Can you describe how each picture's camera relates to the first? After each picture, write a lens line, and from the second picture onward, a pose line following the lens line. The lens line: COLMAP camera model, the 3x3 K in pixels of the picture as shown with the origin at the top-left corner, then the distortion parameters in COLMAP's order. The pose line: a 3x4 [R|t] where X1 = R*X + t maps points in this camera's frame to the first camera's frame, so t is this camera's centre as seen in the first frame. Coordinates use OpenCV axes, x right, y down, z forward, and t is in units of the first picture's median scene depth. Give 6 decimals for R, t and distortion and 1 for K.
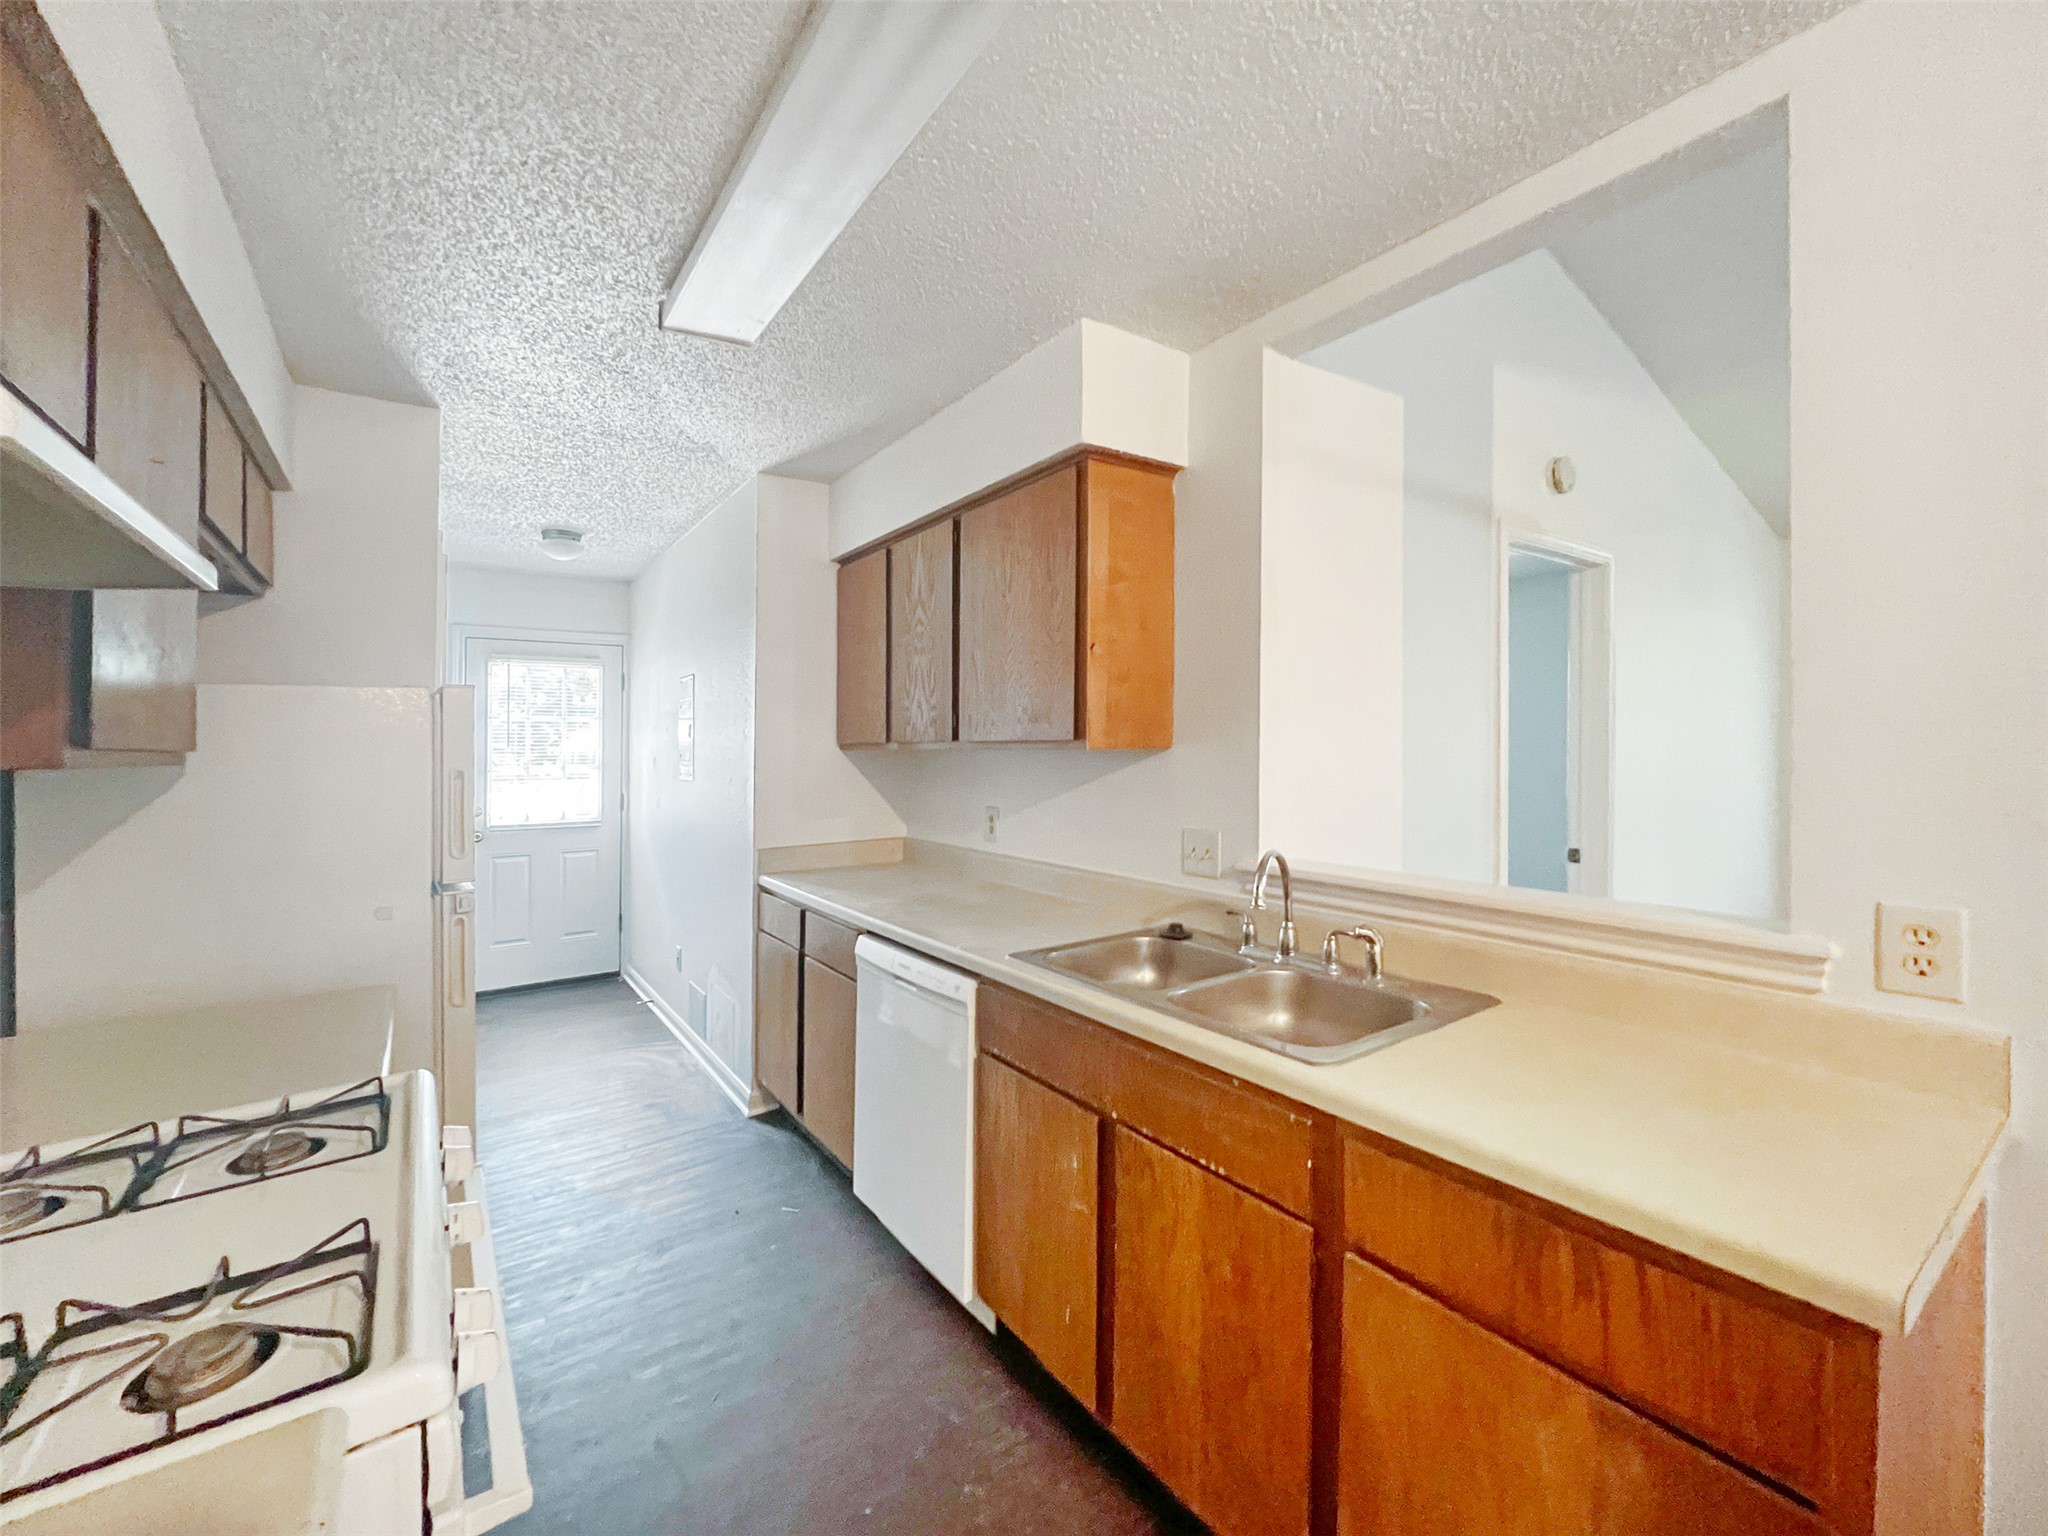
lens RADIAL K [[826.8, 0, 1020.0], [0, 826.8, 745.6], [0, 0, 1]] dist [-0.000251, -0.000106]
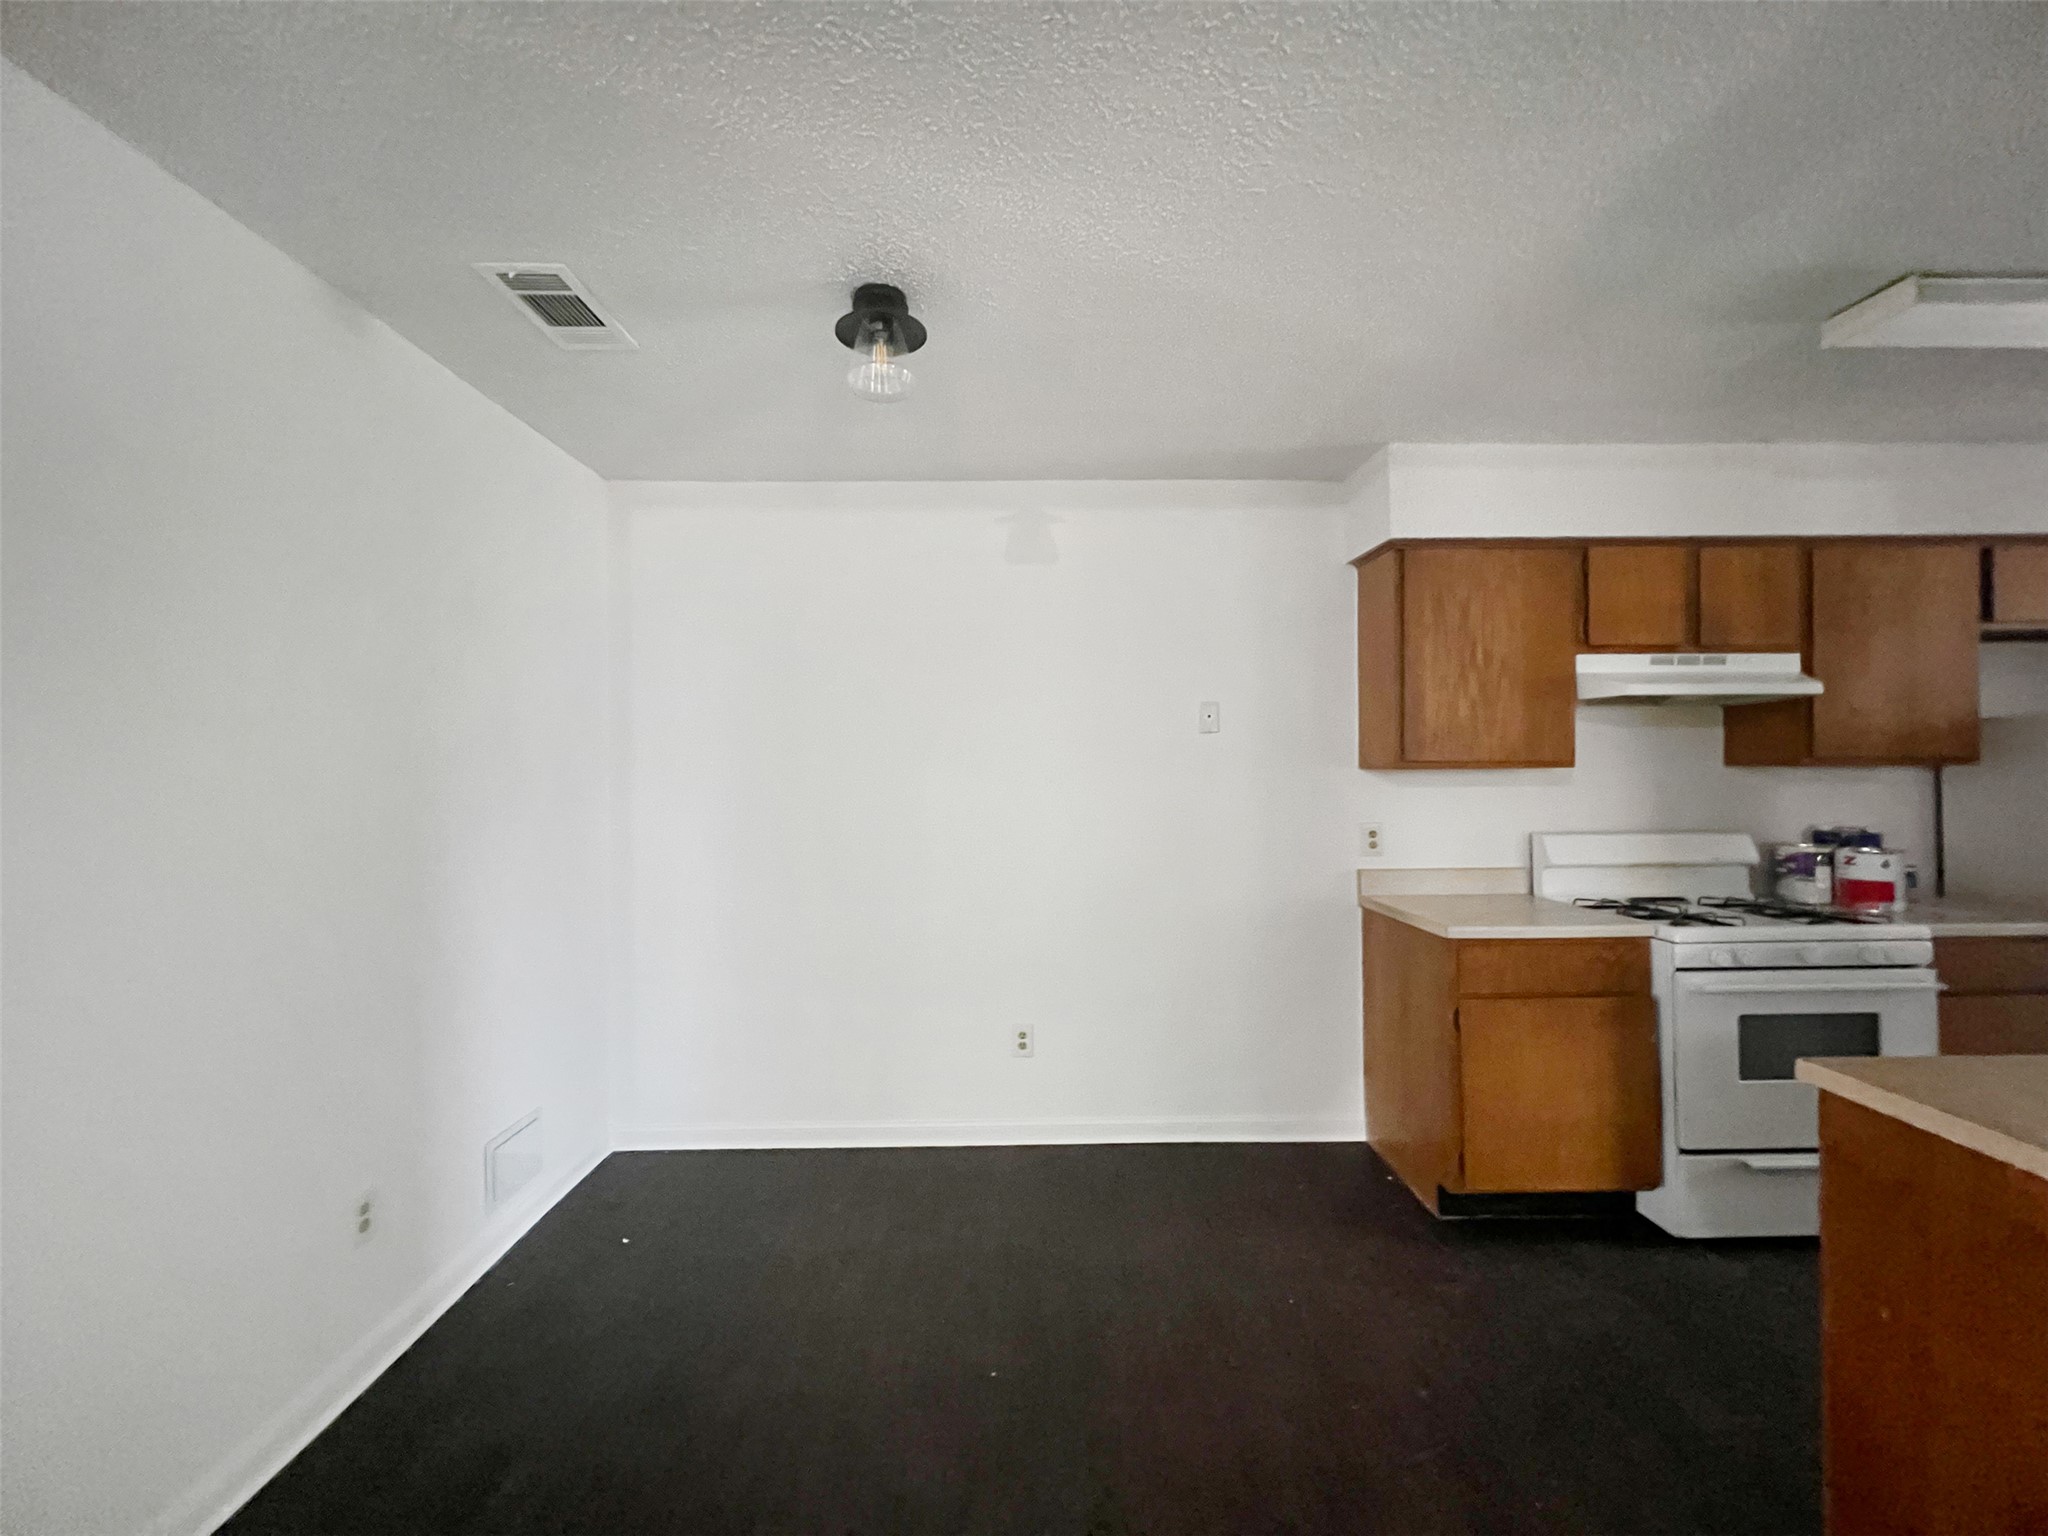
lens RADIAL K [[826.8, 0, 1013.8], [0, 826.8, 758.7], [0, 0, 1]] dist [-0.000251, -0.000106]
pose [[-0.552273, 0.007394, -0.833631, 1.251793], [0.014927, 0.999888, -0.001020, -0.016231], [0.833530, -0.013007, -0.552321, 0.182674]]
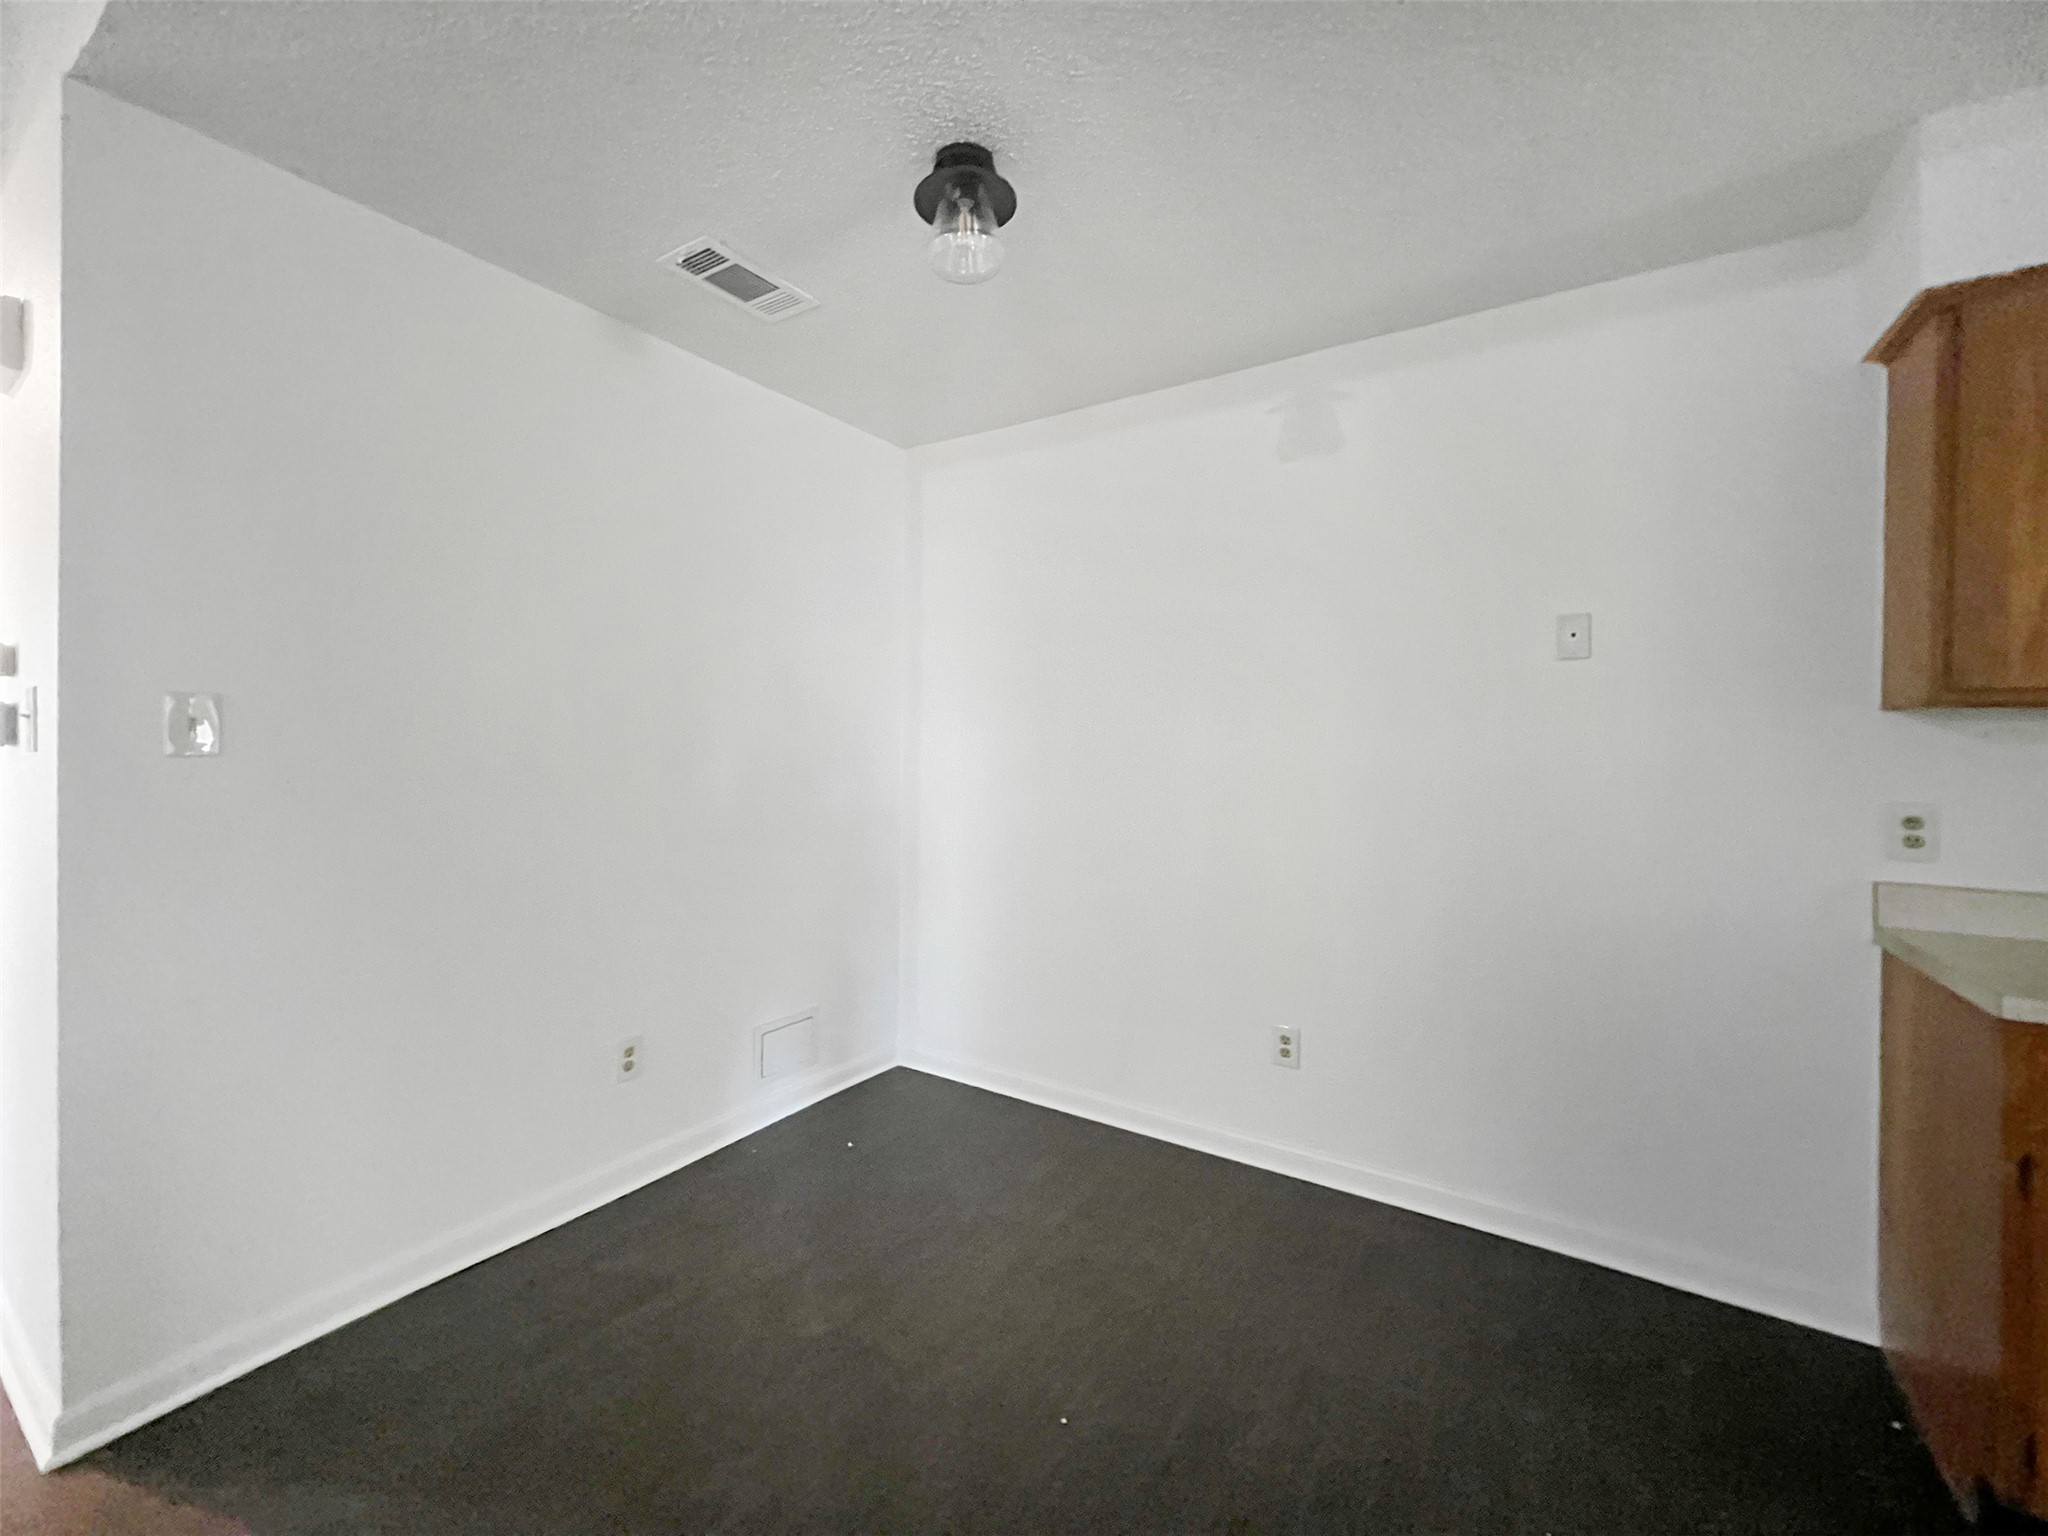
lens RADIAL K [[833.4, 0, 991.8], [0, 833.4, 742.0], [0, 0, 1]] dist [-0.002988, 0.000423]
pose [[-0.924223, 0.006848, -0.381793, 0.860961], [0.004185, 0.999961, 0.007804, 0.033065], [0.381831, 0.005615, -0.924215, 0.329805]]
